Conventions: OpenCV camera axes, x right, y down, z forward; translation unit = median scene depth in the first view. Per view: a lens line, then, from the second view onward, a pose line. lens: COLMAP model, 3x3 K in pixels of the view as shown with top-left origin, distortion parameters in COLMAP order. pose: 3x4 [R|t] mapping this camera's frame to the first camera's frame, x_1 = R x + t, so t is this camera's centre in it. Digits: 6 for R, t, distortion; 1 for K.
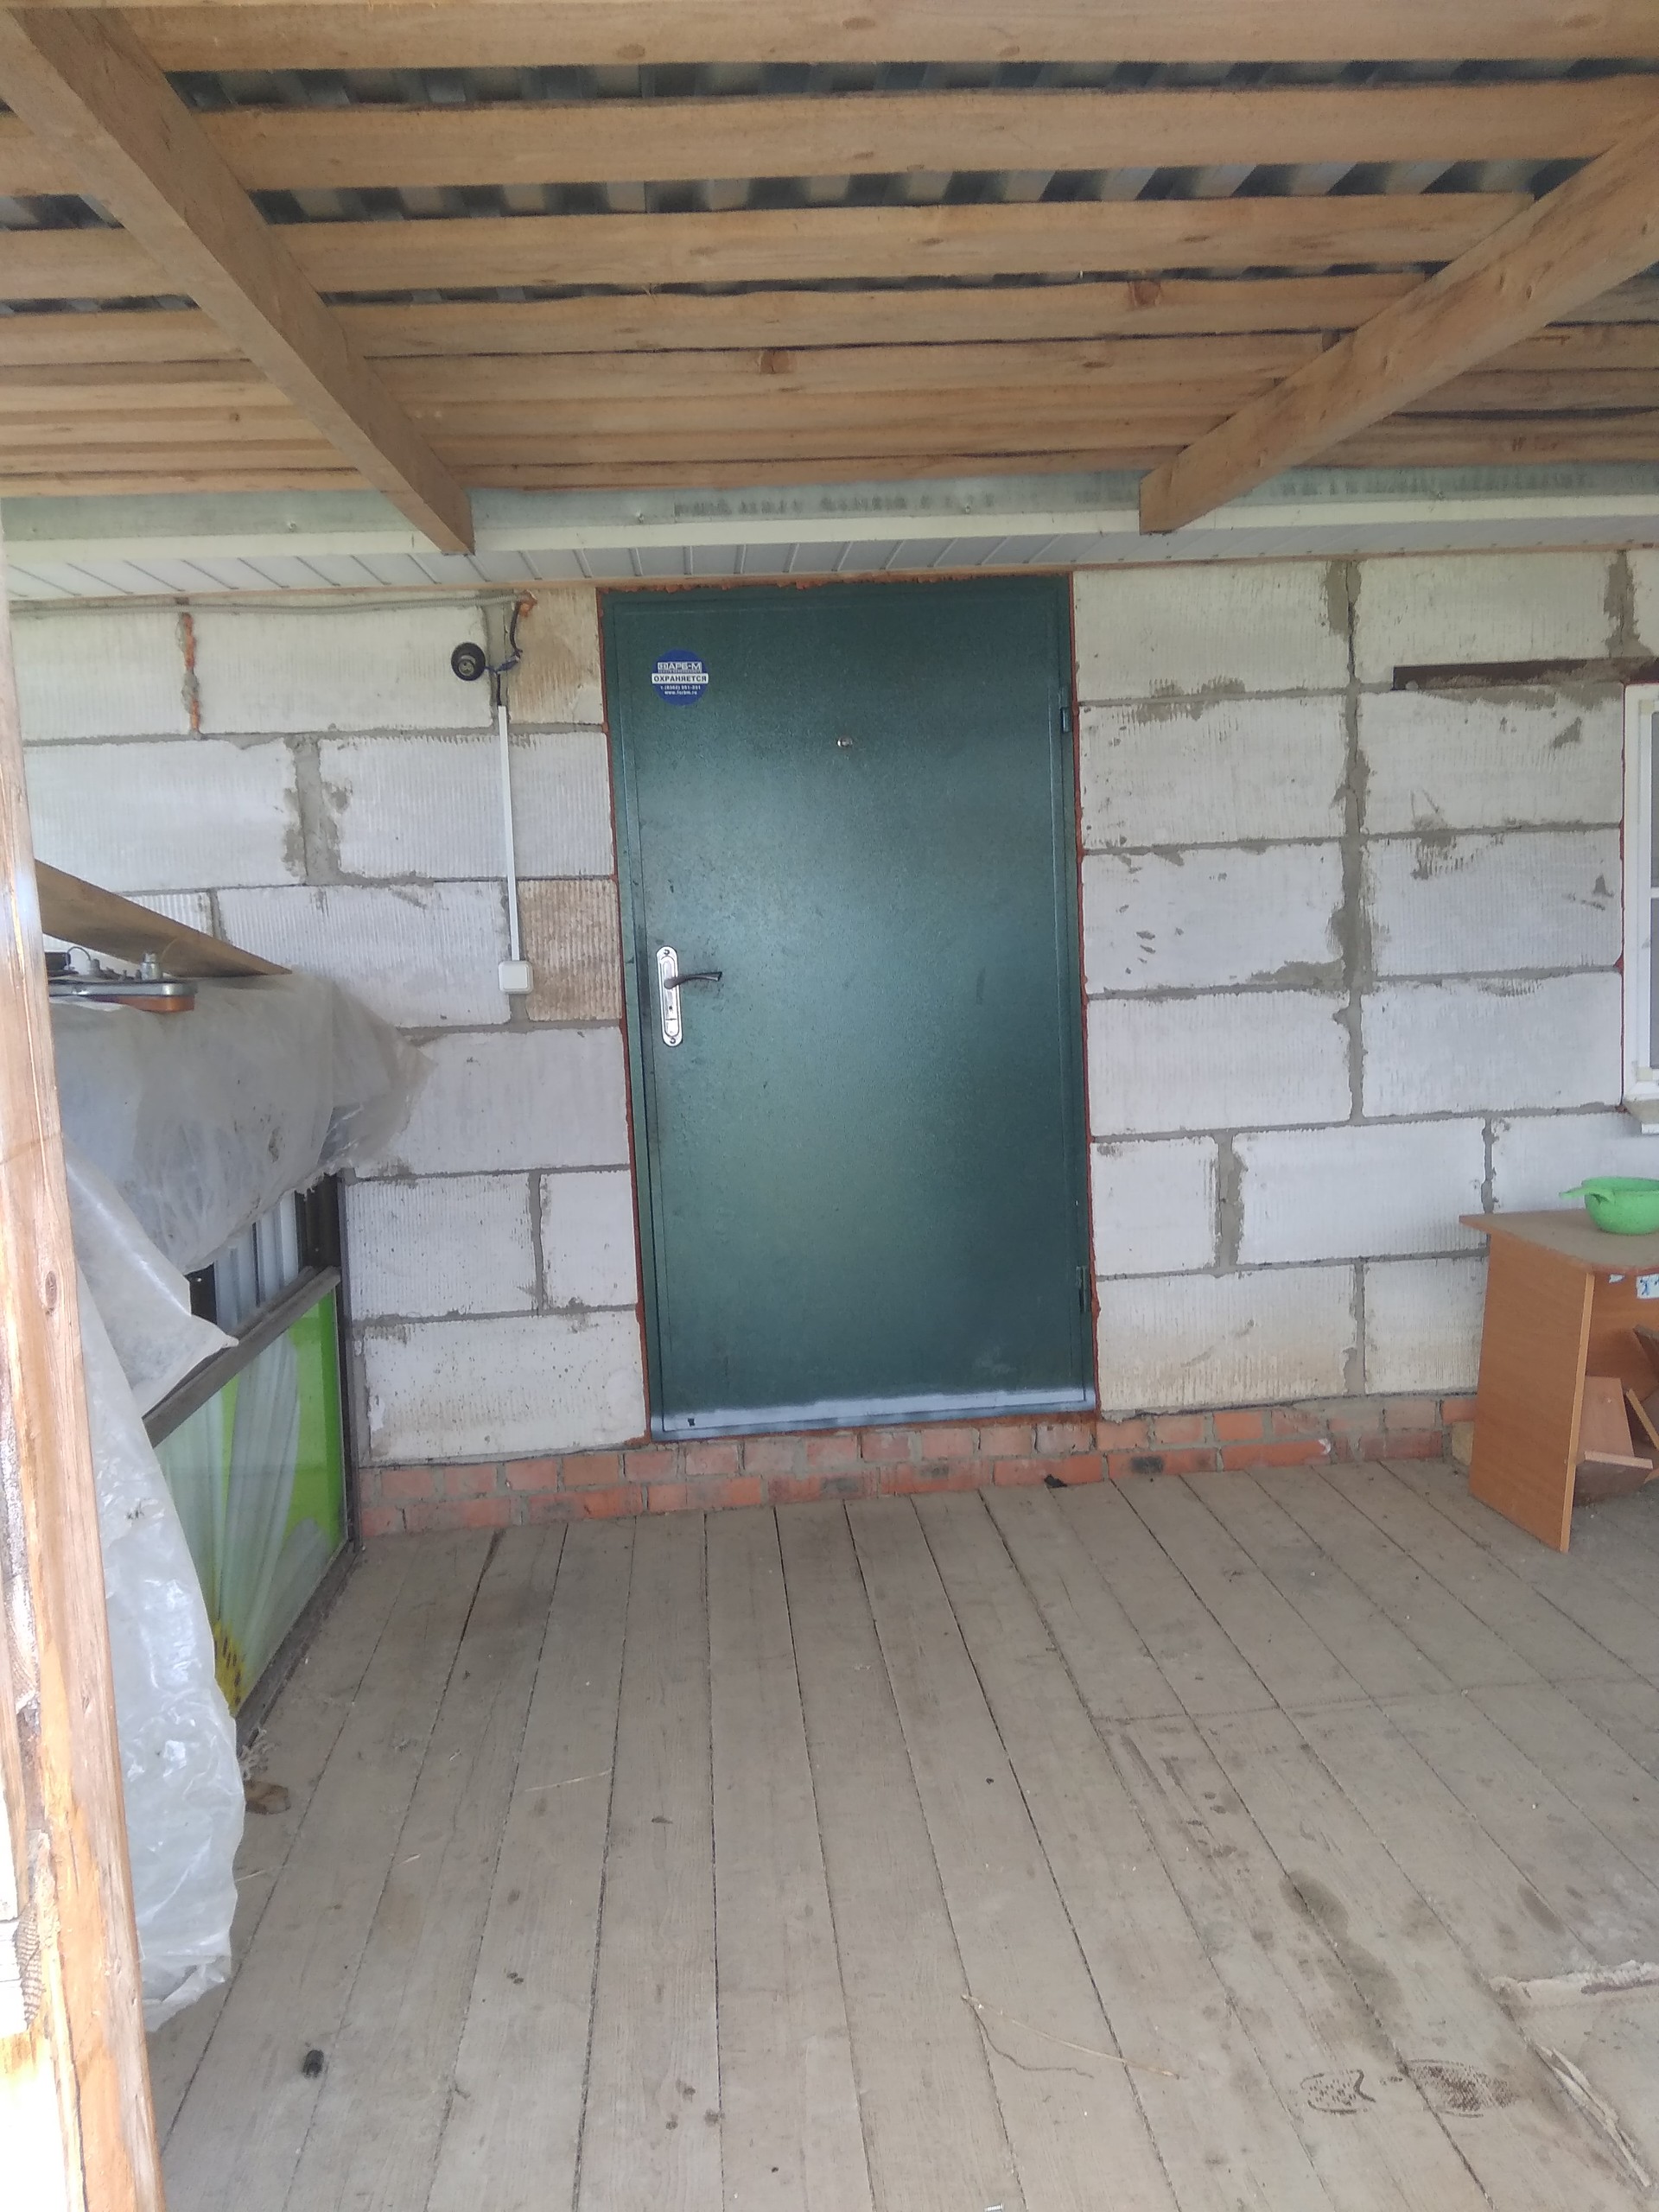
lens RADIAL K [[1807.2, 0, 829.1], [0, 1807.2, 1107.1], [0, 0, 1]] dist [0.019715, -0.008522]
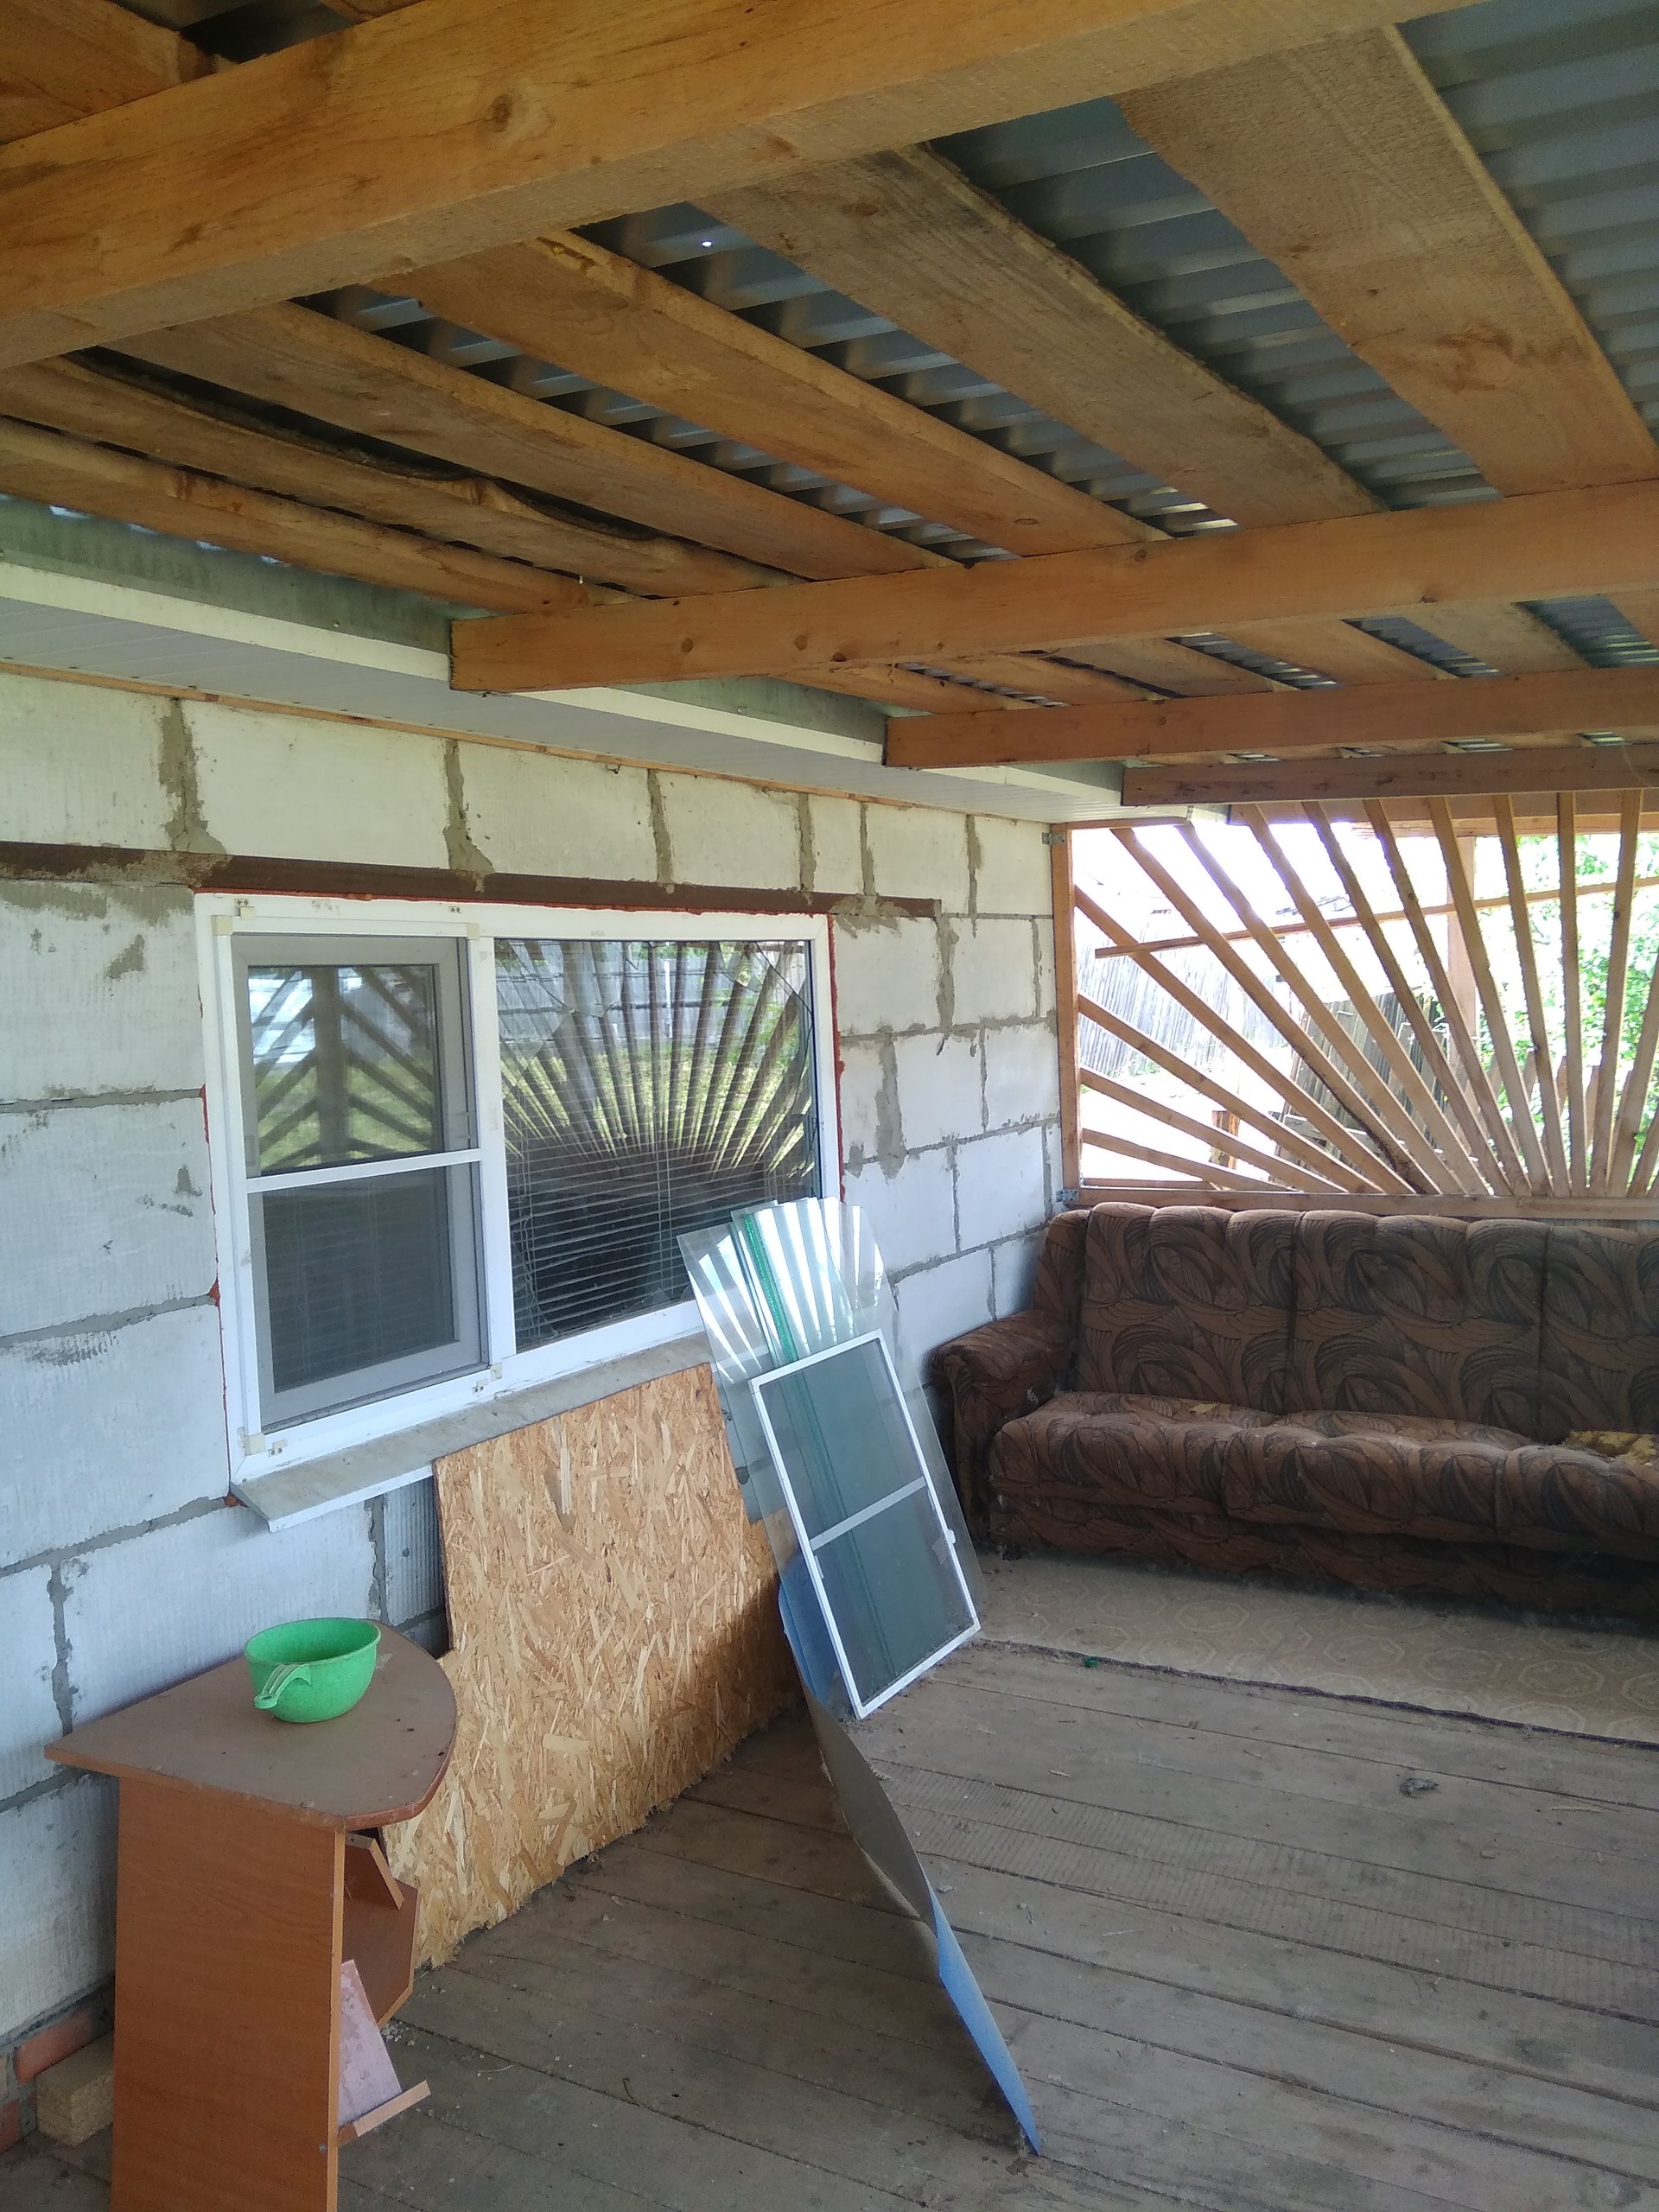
lens RADIAL K [[1807.2, 0, 835.8], [0, 1807.2, 1100.4], [0, 0, 1]] dist [0.019715, -0.008522]
pose [[0.575093, -0.030189, 0.817531, 0.013091], [0.110046, 0.993091, -0.040740, -0.098392], [-0.810653, 0.113396, 0.574442, 0.413937]]
